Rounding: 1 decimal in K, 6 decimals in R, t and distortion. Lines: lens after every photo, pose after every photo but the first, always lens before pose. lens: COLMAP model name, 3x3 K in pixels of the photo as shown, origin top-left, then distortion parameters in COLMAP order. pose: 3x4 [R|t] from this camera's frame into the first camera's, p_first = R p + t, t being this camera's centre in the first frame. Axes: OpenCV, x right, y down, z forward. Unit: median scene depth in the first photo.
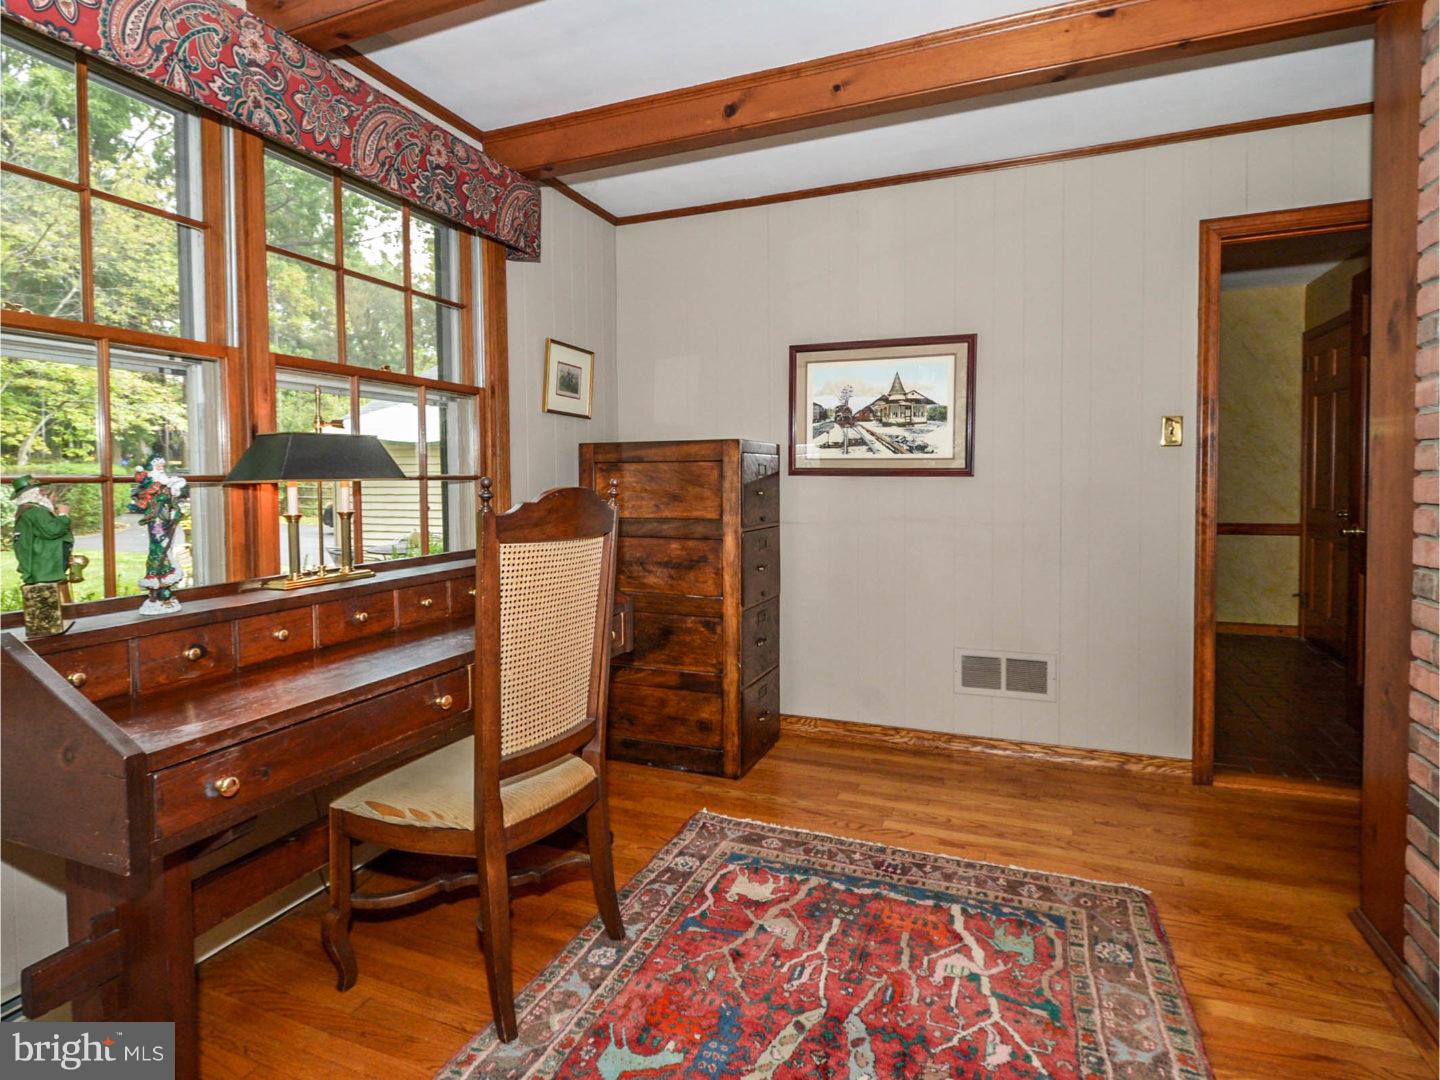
lens RADIAL K [[738.0, 0, 725.7], [0, 738.0, 541.9], [0, 0, 1]] dist [-0.003249, -0.002380]
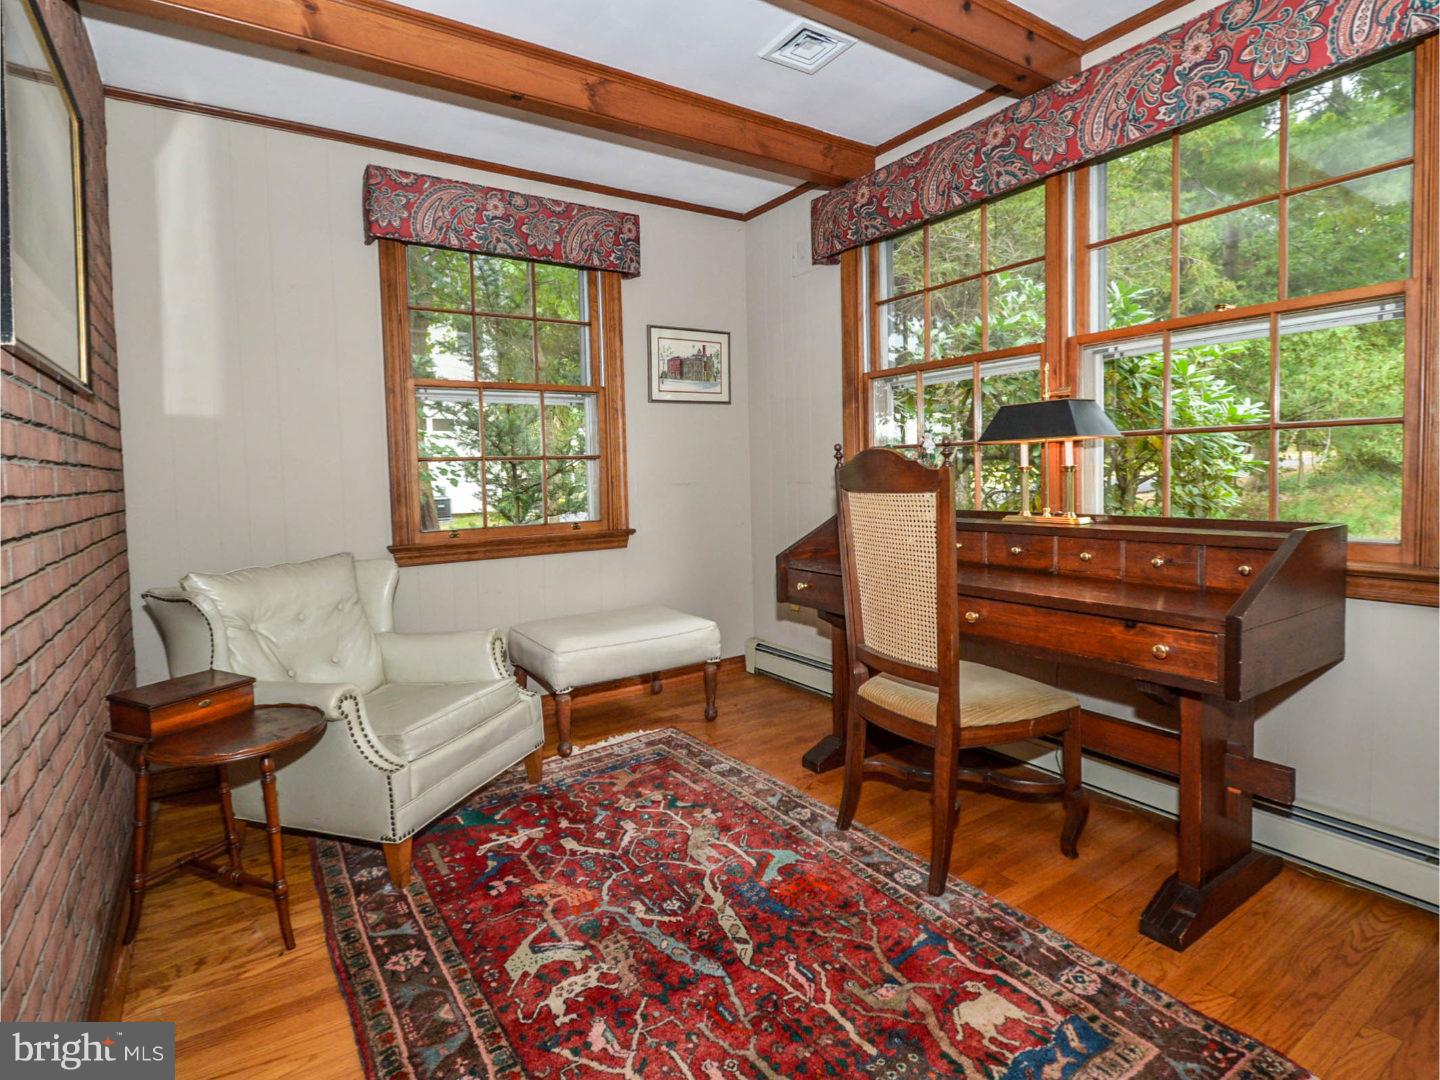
lens RADIAL K [[738.0, 0, 723.9], [0, 738.0, 538.1], [0, 0, 1]] dist [-0.003249, -0.002380]
pose [[-0.564072, 0.106455, -0.818834, 0.886789], [-0.031079, 0.988215, 0.149886, -0.099596], [0.825140, 0.109995, -0.554116, 1.411016]]
